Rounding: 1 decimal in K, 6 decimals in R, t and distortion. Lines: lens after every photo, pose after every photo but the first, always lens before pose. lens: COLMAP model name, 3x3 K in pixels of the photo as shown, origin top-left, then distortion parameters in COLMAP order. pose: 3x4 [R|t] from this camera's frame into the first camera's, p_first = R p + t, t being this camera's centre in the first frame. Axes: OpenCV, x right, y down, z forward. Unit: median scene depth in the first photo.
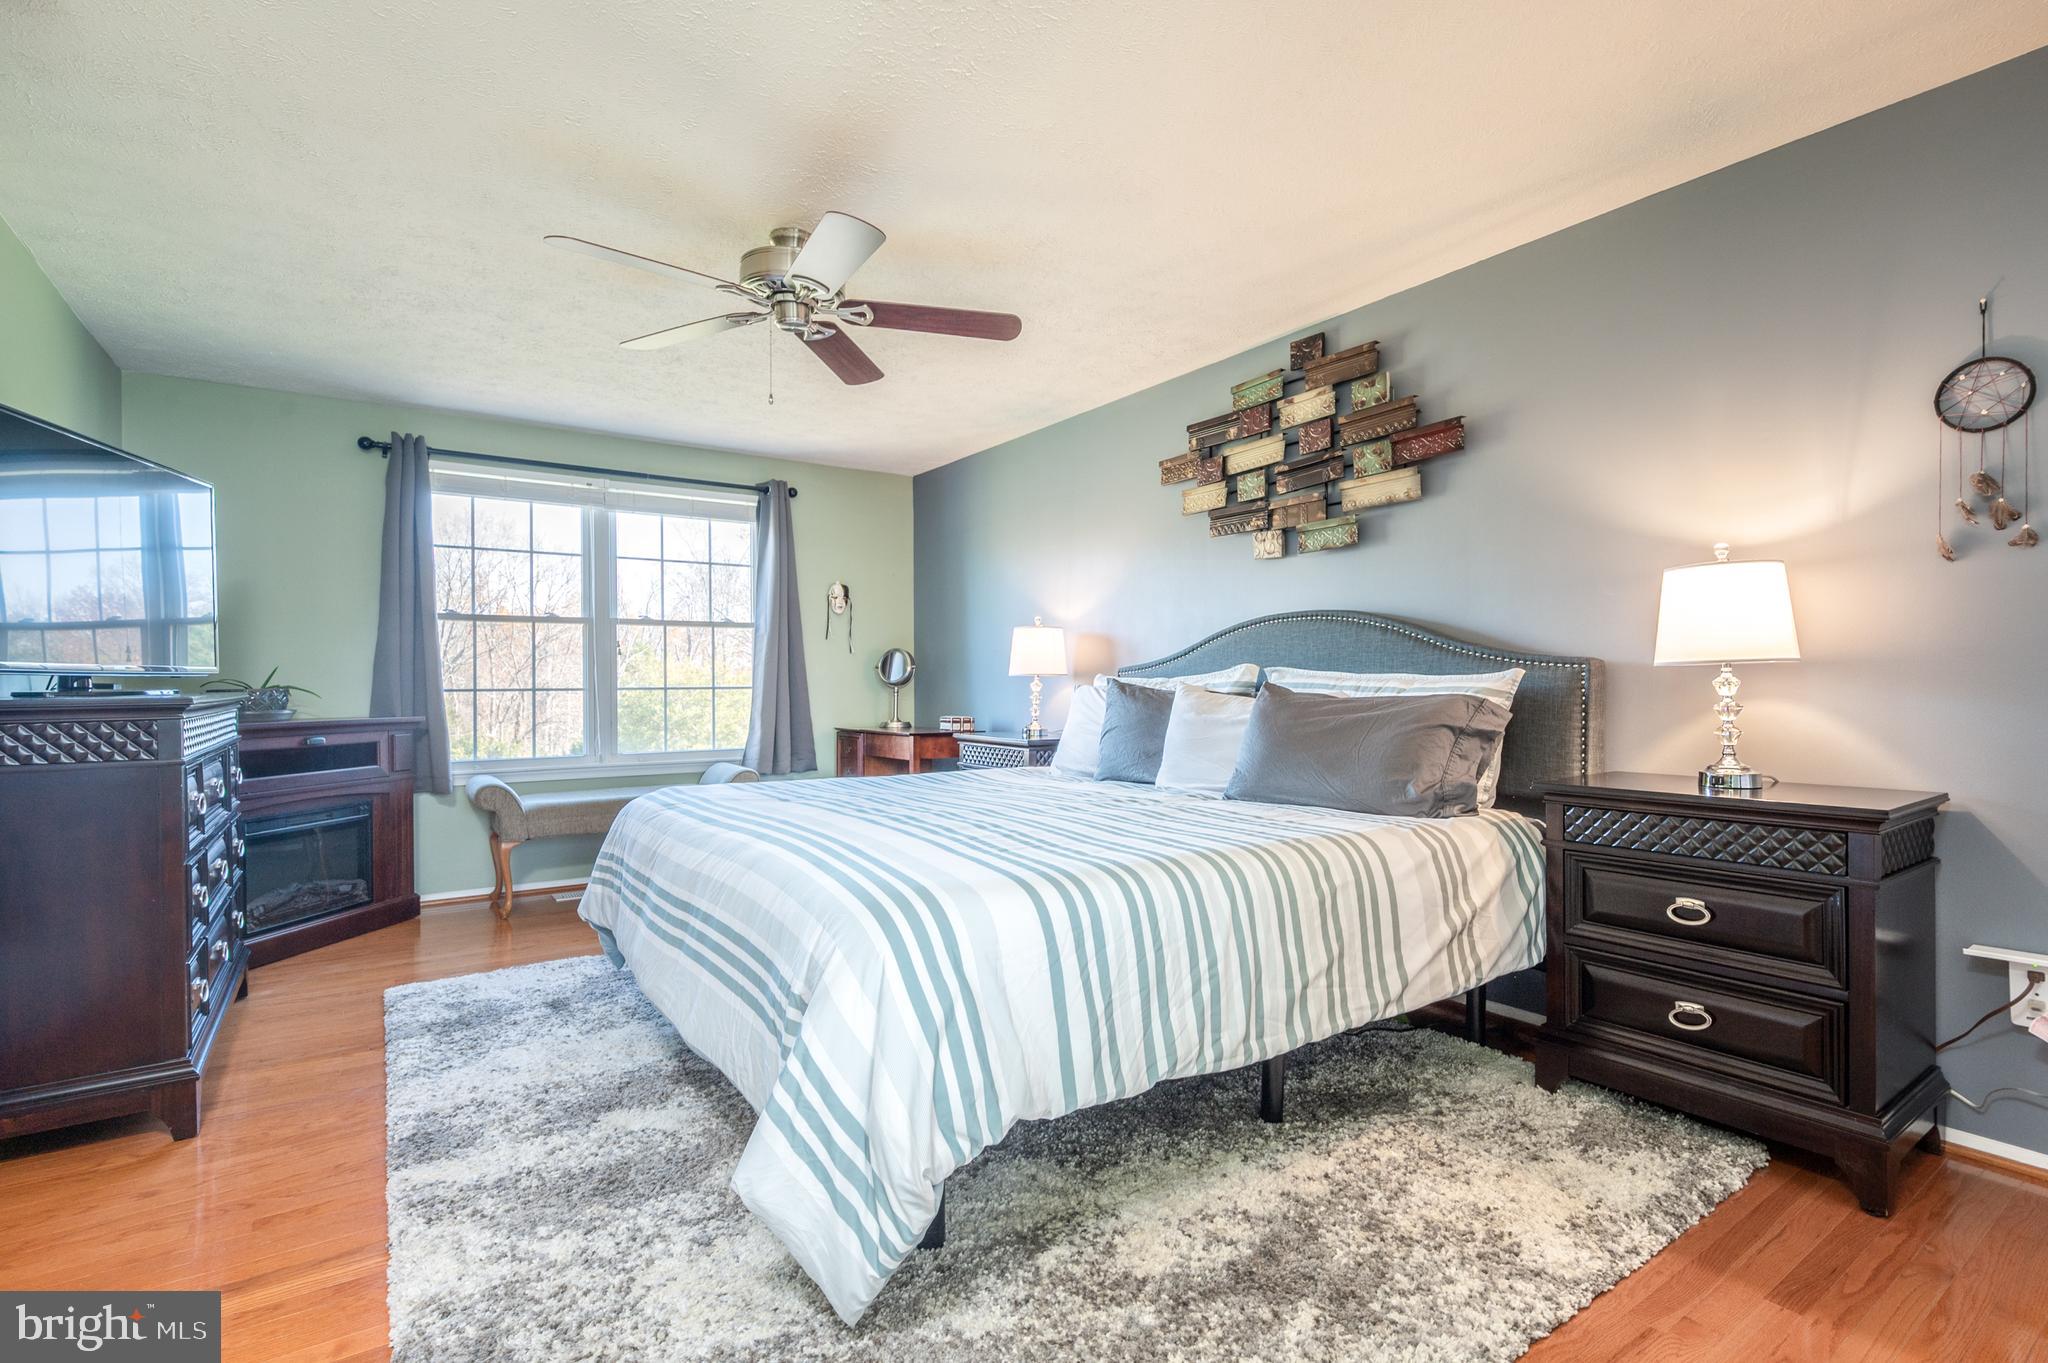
lens RADIAL K [[967.0, 0, 1037.6], [0, 967.0, 687.1], [0, 0, 1]] dist [0.005450, 0.000309]
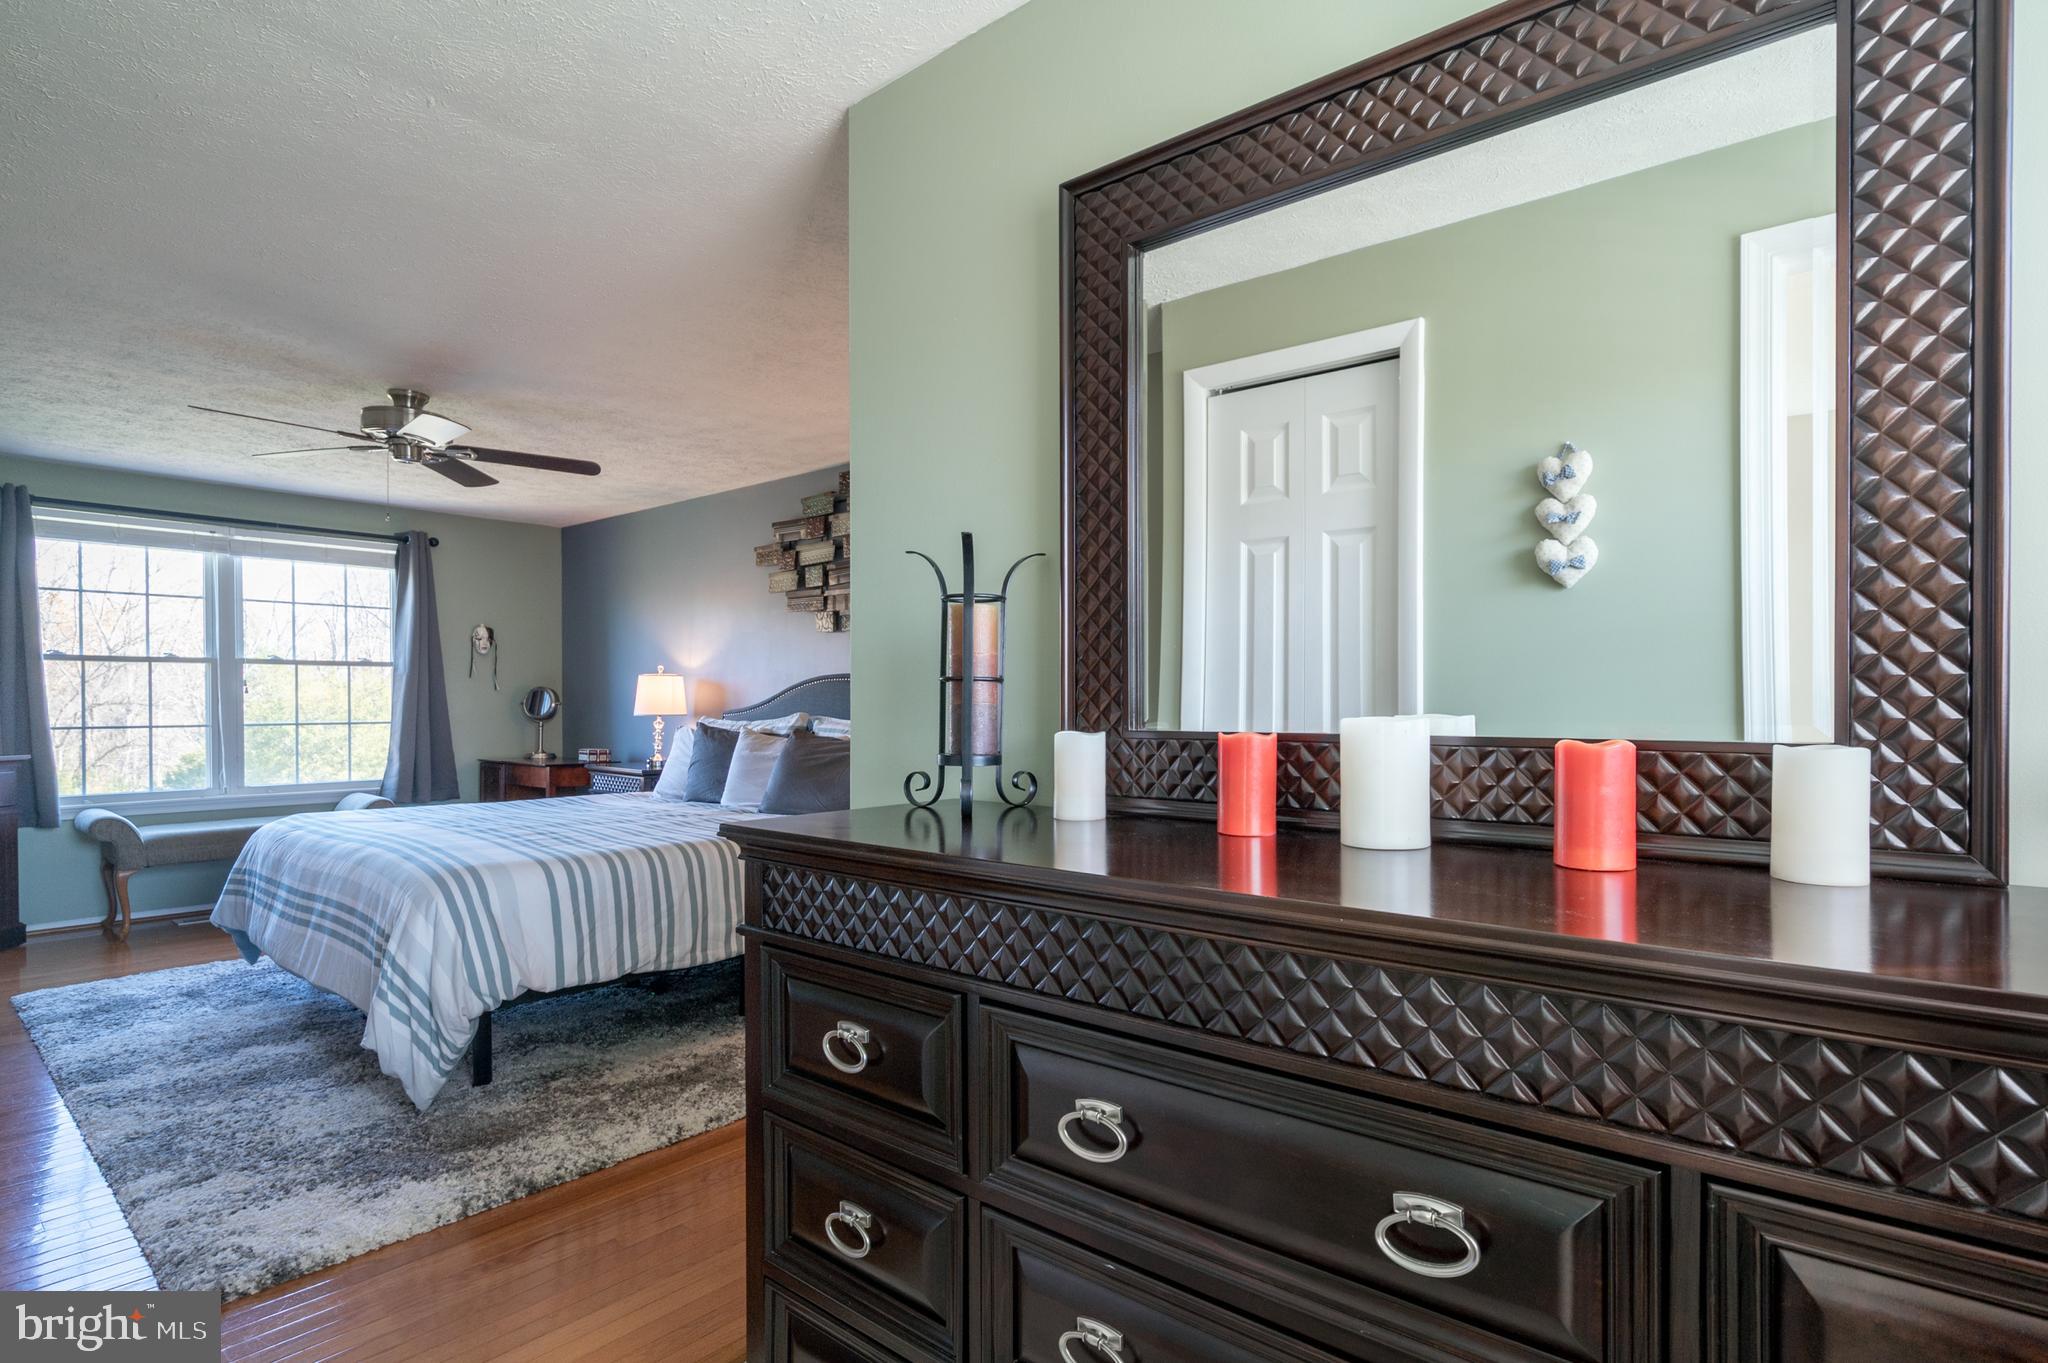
lens RADIAL K [[993.9, 0, 1049.7], [0, 993.9, 716.5], [0, 0, 1]] dist [-0.000837, -0.001672]
pose [[0.961326, 0.002950, 0.275396, 0.167516], [-0.005955, 0.999932, 0.010076, -0.034355], [-0.275347, -0.011326, 0.961278, -0.420350]]
